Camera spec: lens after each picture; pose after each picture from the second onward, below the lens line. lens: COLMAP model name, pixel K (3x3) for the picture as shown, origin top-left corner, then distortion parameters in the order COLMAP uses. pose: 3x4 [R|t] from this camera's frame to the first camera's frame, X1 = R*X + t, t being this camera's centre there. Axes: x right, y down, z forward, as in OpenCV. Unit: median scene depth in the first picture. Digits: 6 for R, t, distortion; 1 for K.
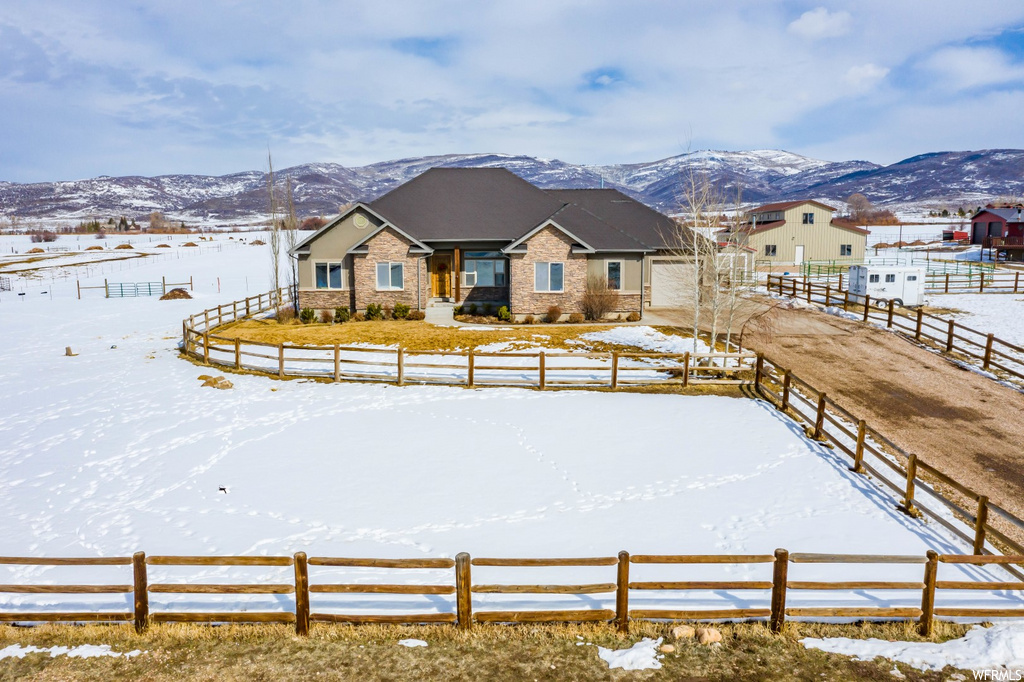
lens RADIAL K [[814.2, 0, 509.7], [0, 814.2, 327.1], [0, 0, 1]] dist [-0.024106, -0.004981]
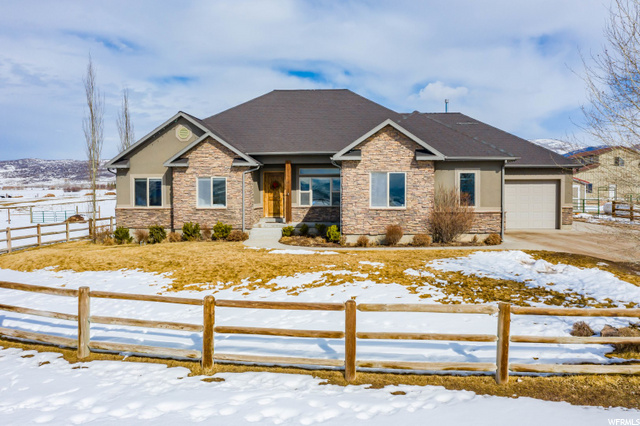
lens RADIAL K [[515.2, 0, 335.9], [0, 515.2, 210.6], [0, 0, 1]] dist [-0.023973, -0.002392]
pose [[0.996562, 0.004632, -0.082721, 0.036651], [-0.011183, 0.996820, -0.078904, 0.000842], [0.082092, 0.079558, 0.993444, 0.451006]]
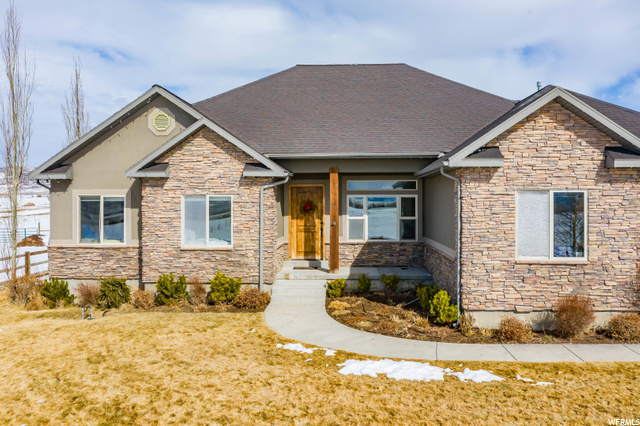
lens RADIAL K [[508.9, 0, 318.6], [0, 508.9, 204.3], [0, 0, 1]] dist [-0.024106, -0.004981]
pose [[0.995753, 0.005355, -0.091907, -0.045076], [-0.015045, 0.994352, -0.105064, -0.039971], [0.090825, 0.106001, 0.990209, 0.681596]]
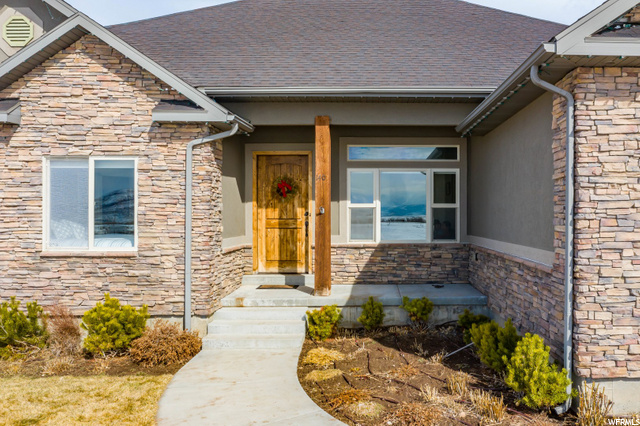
lens RADIAL K [[527.5, 0, 381.5], [0, 527.5, 214.0], [0, 0, 1]] dist [-0.022629, -0.003296]
pose [[0.999940, 0.006767, -0.008653, -0.040750], [-0.007699, 0.993603, -0.112666, -0.038729], [0.007835, 0.112726, 0.993595, 0.818156]]
